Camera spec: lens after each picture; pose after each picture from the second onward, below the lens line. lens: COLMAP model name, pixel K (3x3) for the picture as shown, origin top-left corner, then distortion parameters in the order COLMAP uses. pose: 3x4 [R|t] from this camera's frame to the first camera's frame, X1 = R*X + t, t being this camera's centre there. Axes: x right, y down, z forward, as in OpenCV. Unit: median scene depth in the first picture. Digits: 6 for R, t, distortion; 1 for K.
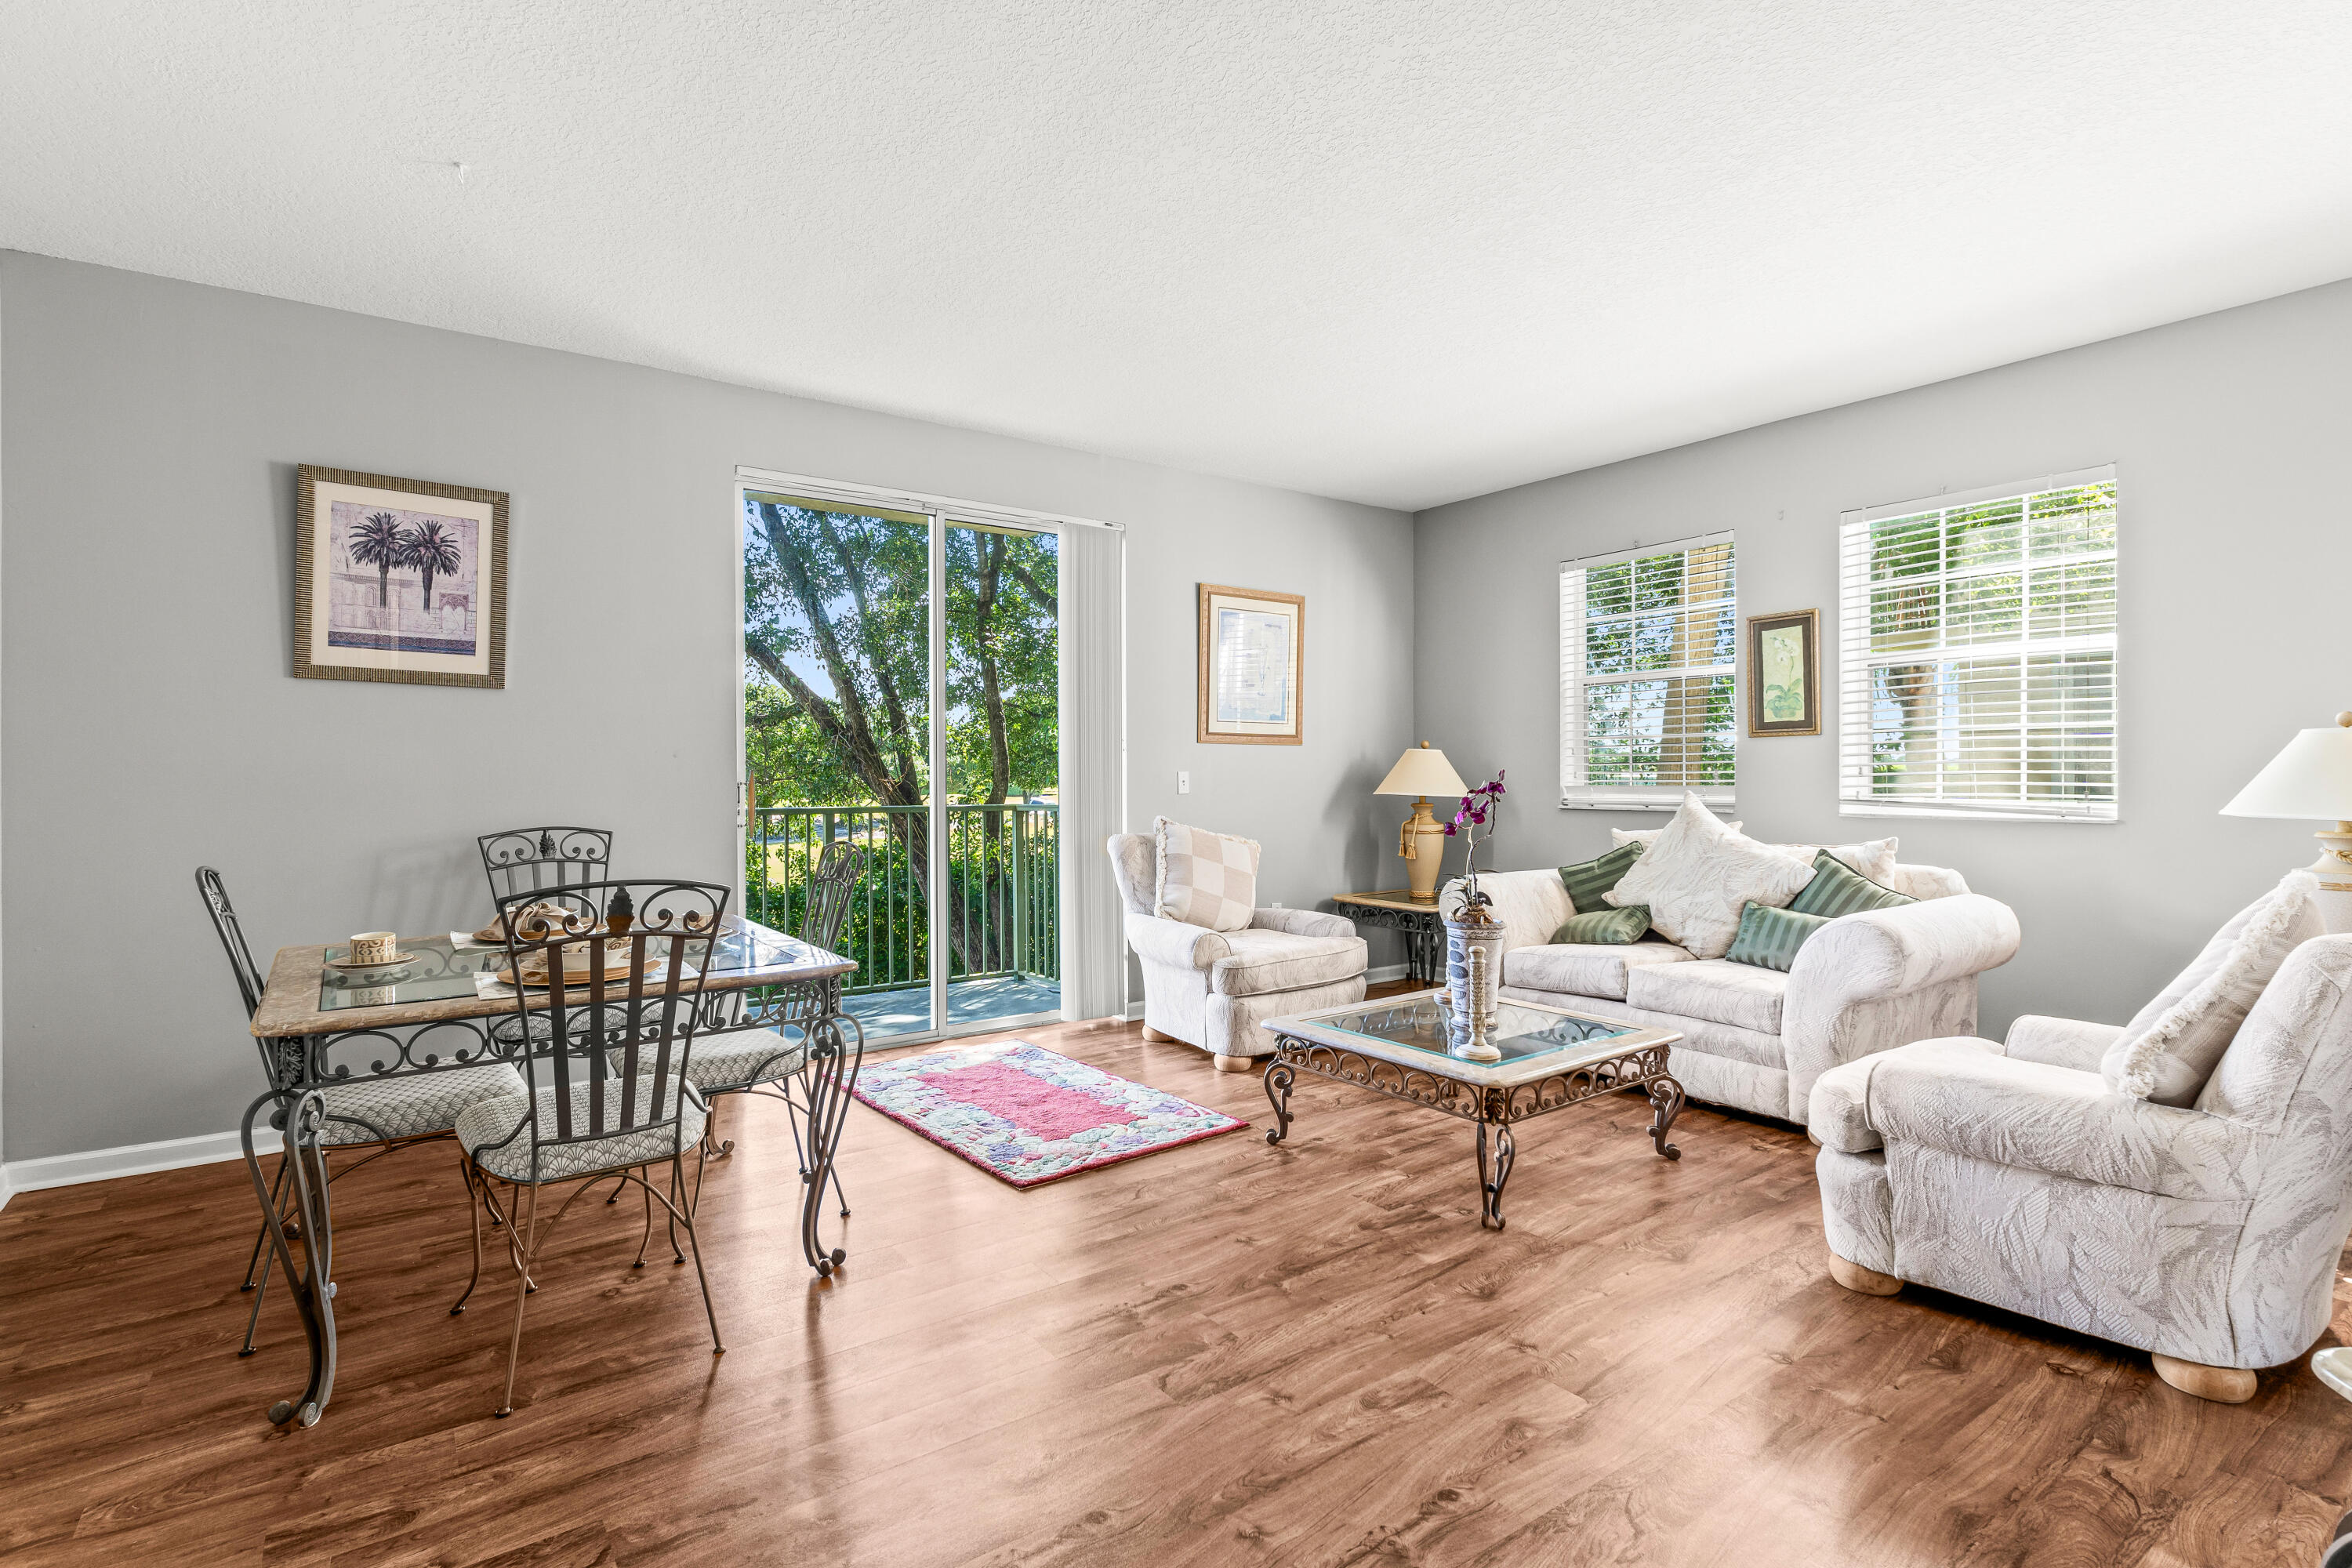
lens RADIAL K [[1124.1, 0, 1157.4], [0, 1124.1, 772.1], [0, 0, 1]] dist [0.007937, -0.001422]
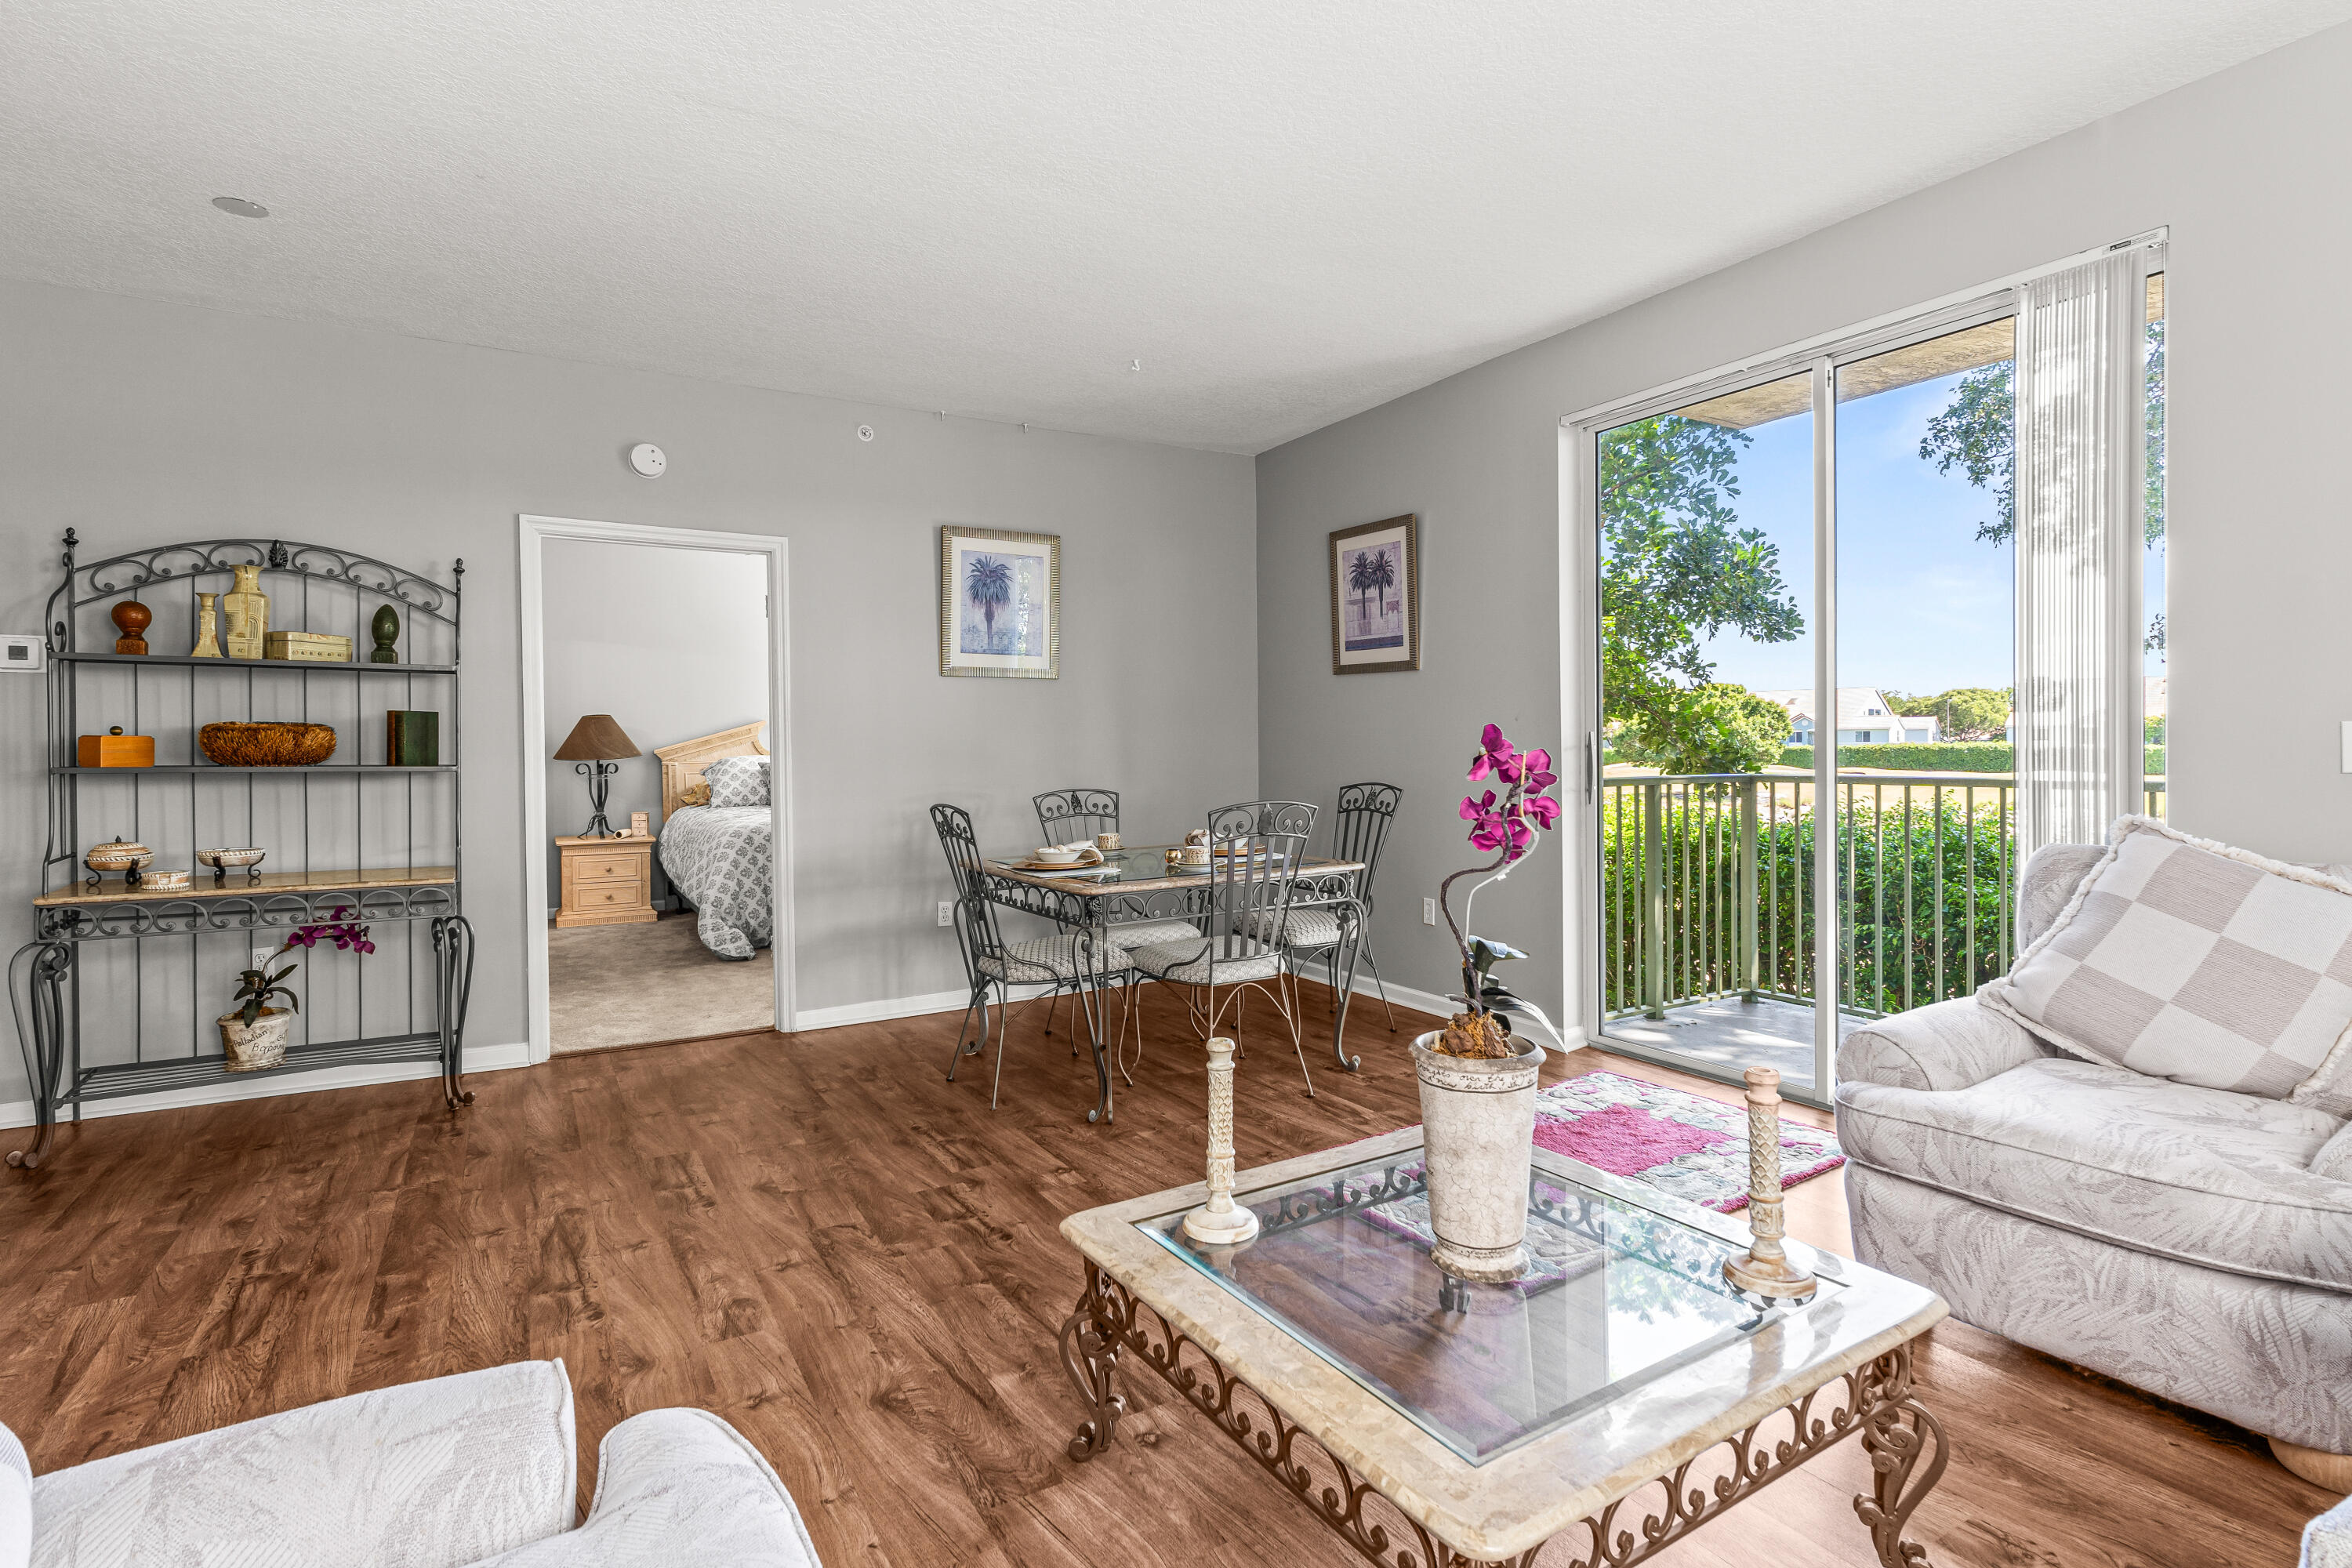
lens RADIAL K [[1124.1, 0, 1175.9], [0, 1124.1, 743.3], [0, 0, 1]] dist [0.007937, -0.001422]
pose [[-0.069838, 0.003554, -0.997552, 0.702133], [0.013881, 0.999900, 0.002591, 0.001398], [0.997462, -0.013666, -0.069881, 0.832009]]
